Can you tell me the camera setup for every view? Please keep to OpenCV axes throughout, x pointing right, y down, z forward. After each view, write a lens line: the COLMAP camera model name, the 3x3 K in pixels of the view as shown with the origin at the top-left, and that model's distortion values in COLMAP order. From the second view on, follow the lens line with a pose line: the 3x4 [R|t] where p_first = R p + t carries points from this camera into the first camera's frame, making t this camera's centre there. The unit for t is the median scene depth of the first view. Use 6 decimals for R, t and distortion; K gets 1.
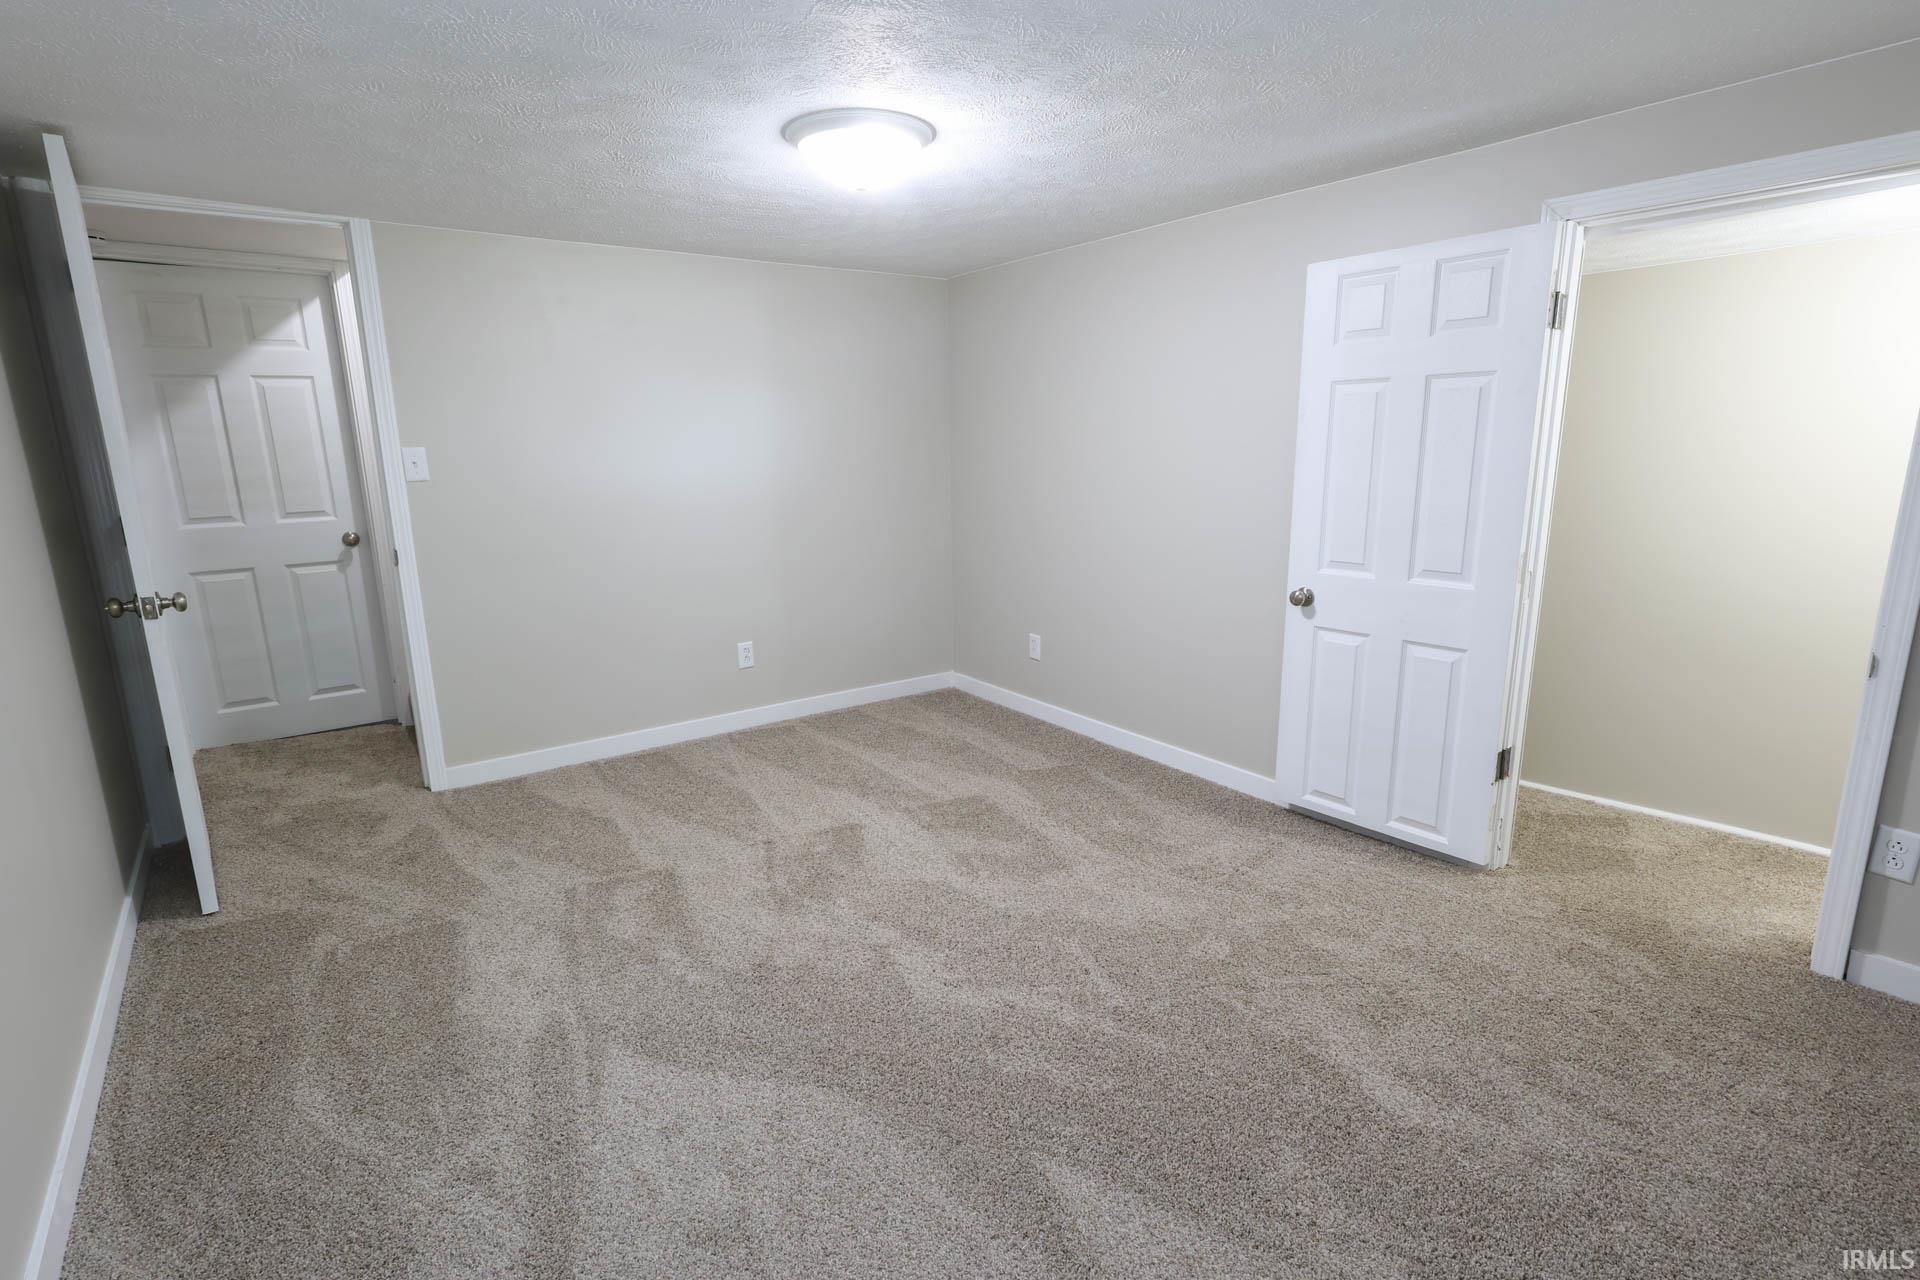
lens RADIAL K [[919.5, 0, 960.0], [0, 919.5, 640.0], [0, 0, 1]] dist [-0.000900, -0.000013]
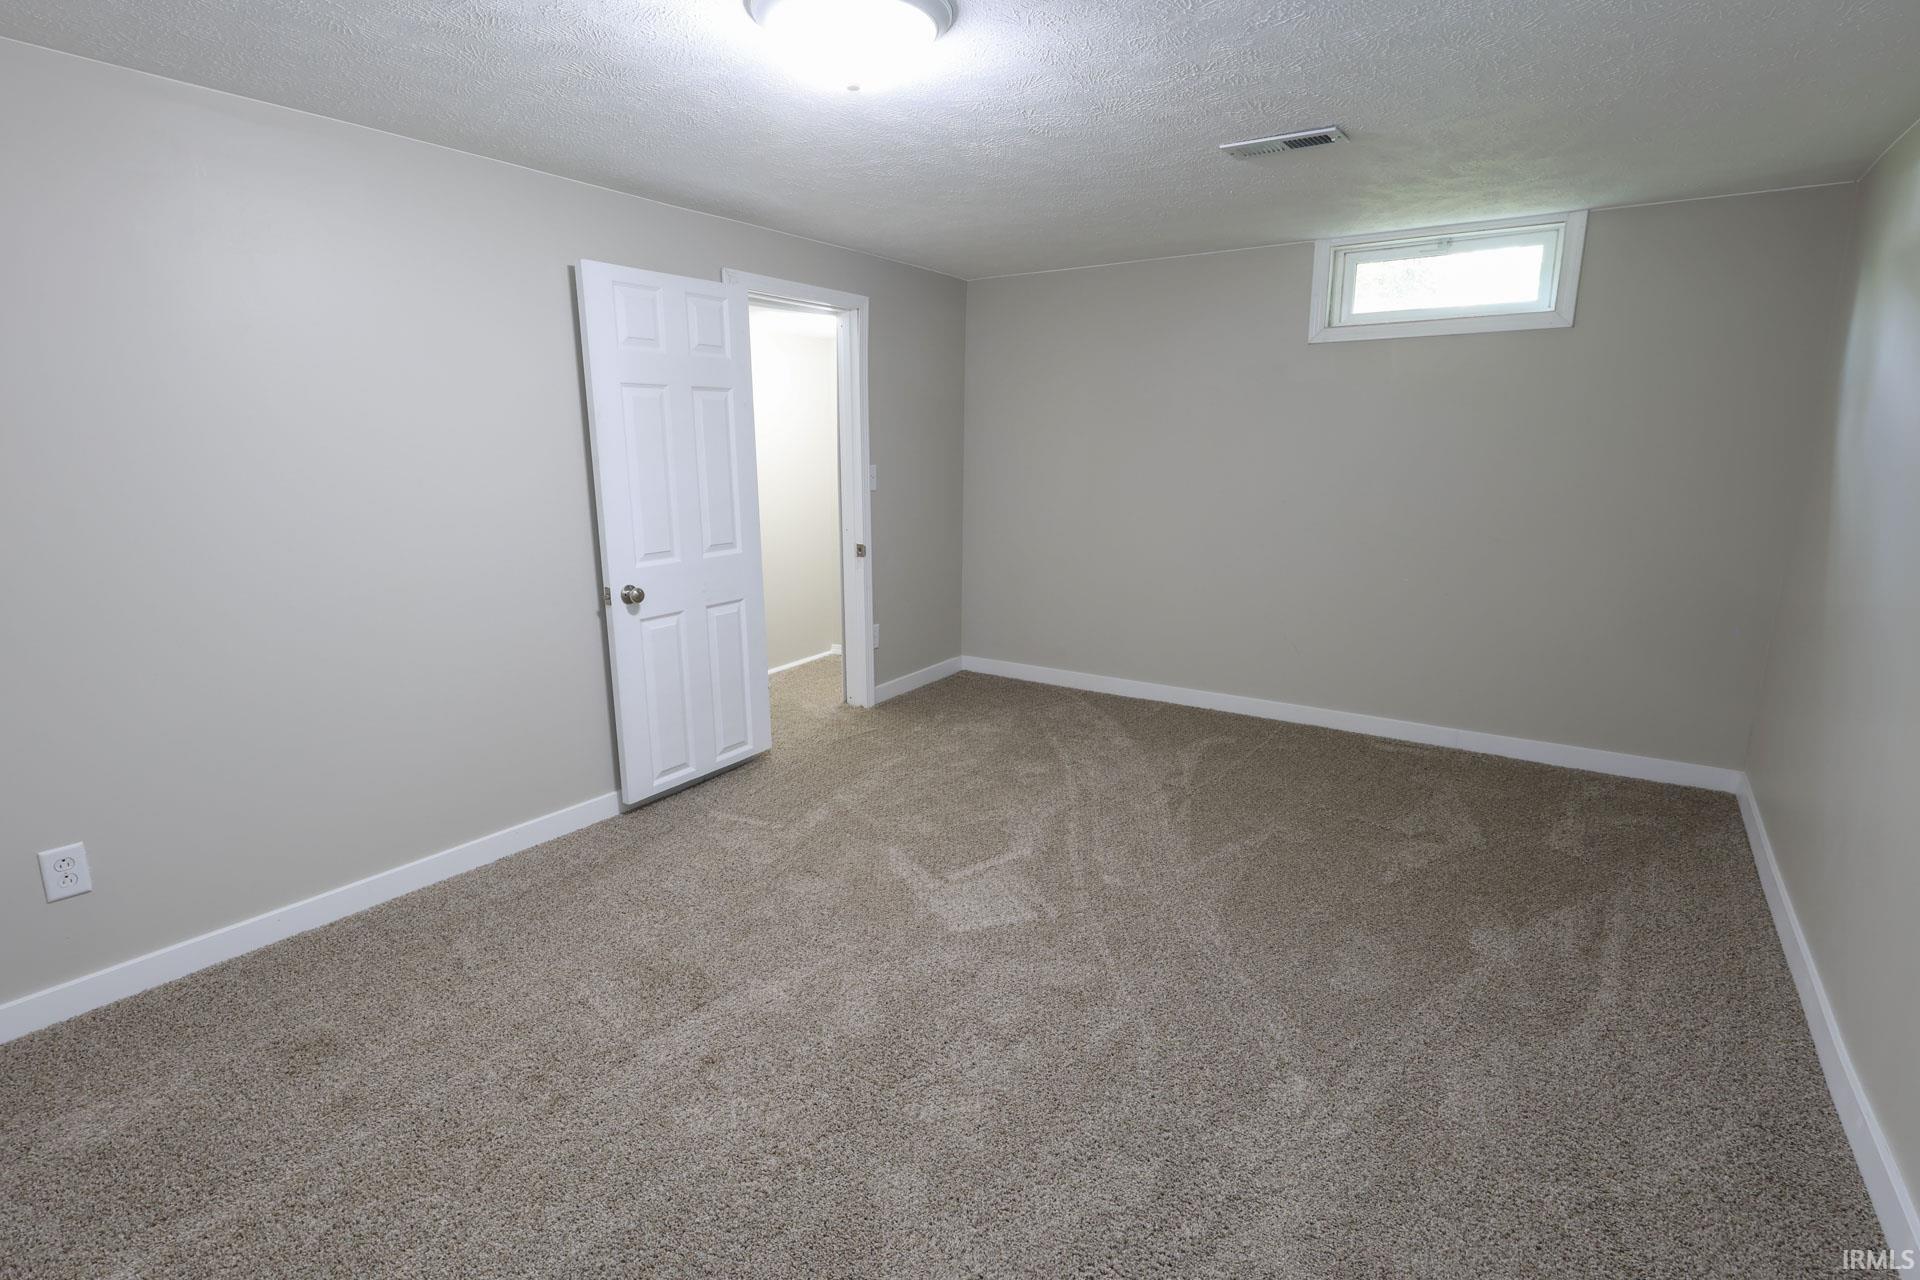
lens RADIAL K [[919.5, 0, 960.0], [0, 919.5, 640.0], [0, 0, 1]] dist [-0.000900, -0.000013]
pose [[-0.318314, -0.193222, 0.928085, -0.715568], [0.206839, 0.941264, 0.266908, -0.201493], [-0.925145, 0.276924, -0.259652, 0.972104]]
